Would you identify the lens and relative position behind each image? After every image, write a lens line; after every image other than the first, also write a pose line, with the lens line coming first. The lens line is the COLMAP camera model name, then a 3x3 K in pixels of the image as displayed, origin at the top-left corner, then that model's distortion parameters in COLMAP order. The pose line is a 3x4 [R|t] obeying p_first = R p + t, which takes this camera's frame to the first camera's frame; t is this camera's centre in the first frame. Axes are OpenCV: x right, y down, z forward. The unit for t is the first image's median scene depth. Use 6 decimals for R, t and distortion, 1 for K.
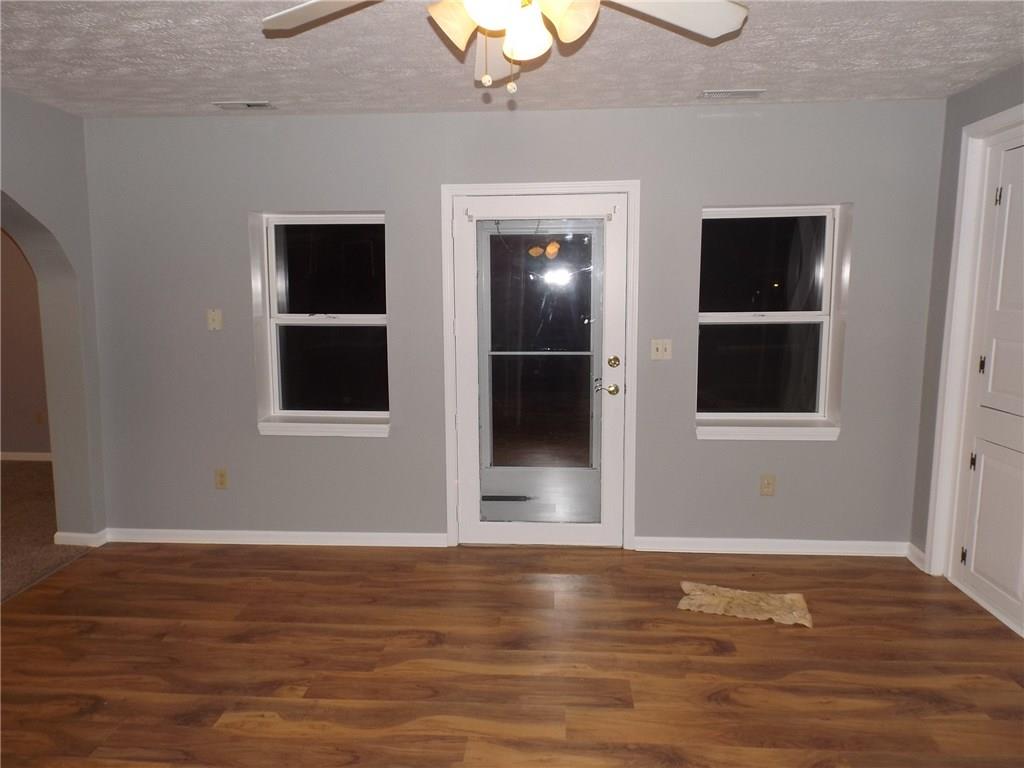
lens RADIAL K [[723.8, 0, 512.0], [0, 723.8, 384.0], [0, 0, 1]] dist [0.004123, -0.000836]
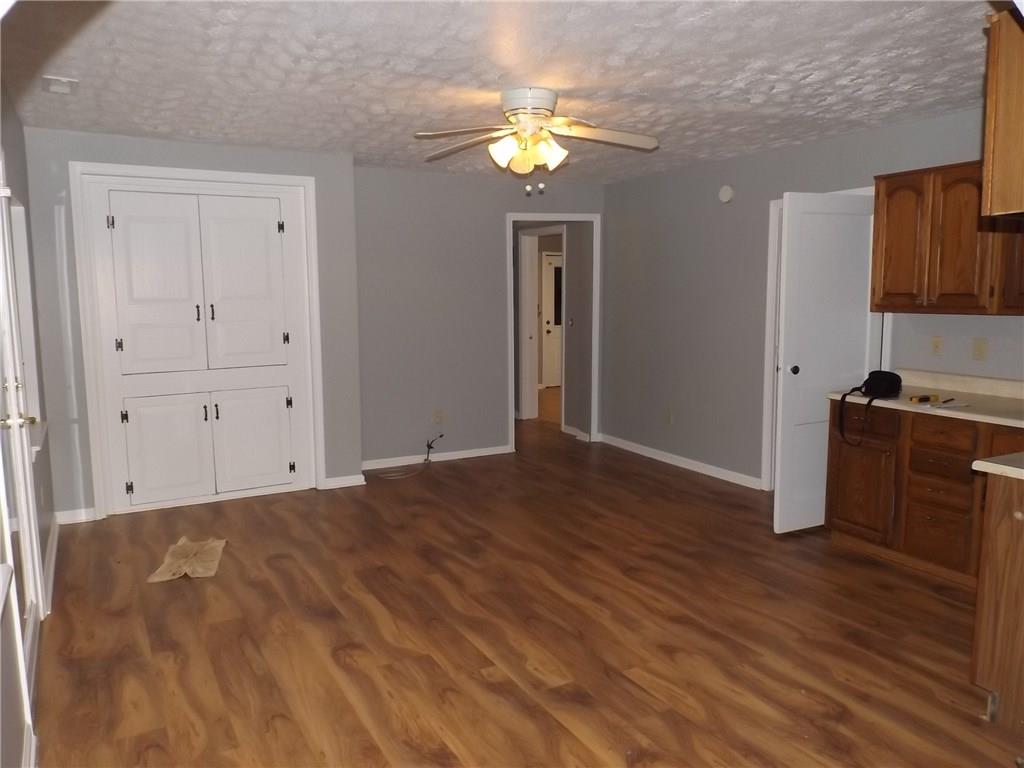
lens RADIAL K [[742.2, 0, 502.1], [0, 742.2, 386.2], [0, 0, 1]] dist [0.007423, -0.000625]
pose [[-0.542073, -0.101939, 0.834126, -1.070232], [0.129092, 0.970731, 0.202527, -0.162157], [-0.830357, 0.217463, -0.513047, 1.356948]]
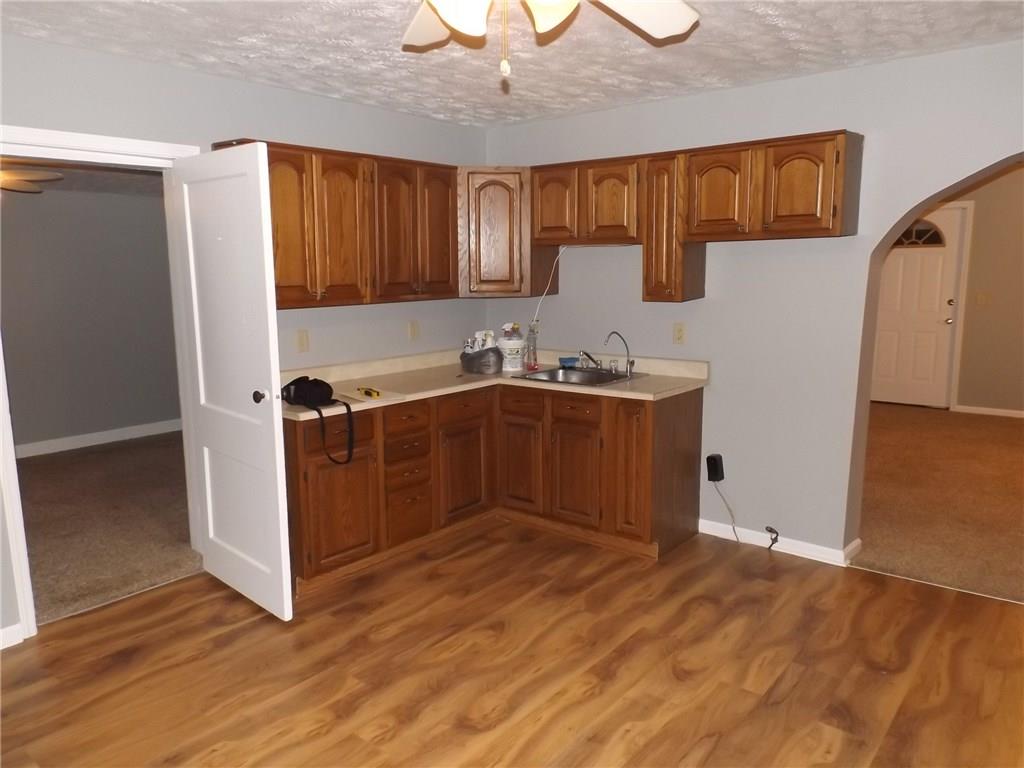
lens RADIAL K [[742.2, 0, 502.1], [0, 742.2, 386.2], [0, 0, 1]] dist [0.007423, -0.000625]
pose [[-0.585326, 0.135893, -0.799329, 0.480510], [-0.108458, 0.963871, 0.243287, -0.126573], [0.803511, 0.229096, -0.549440, 0.962885]]
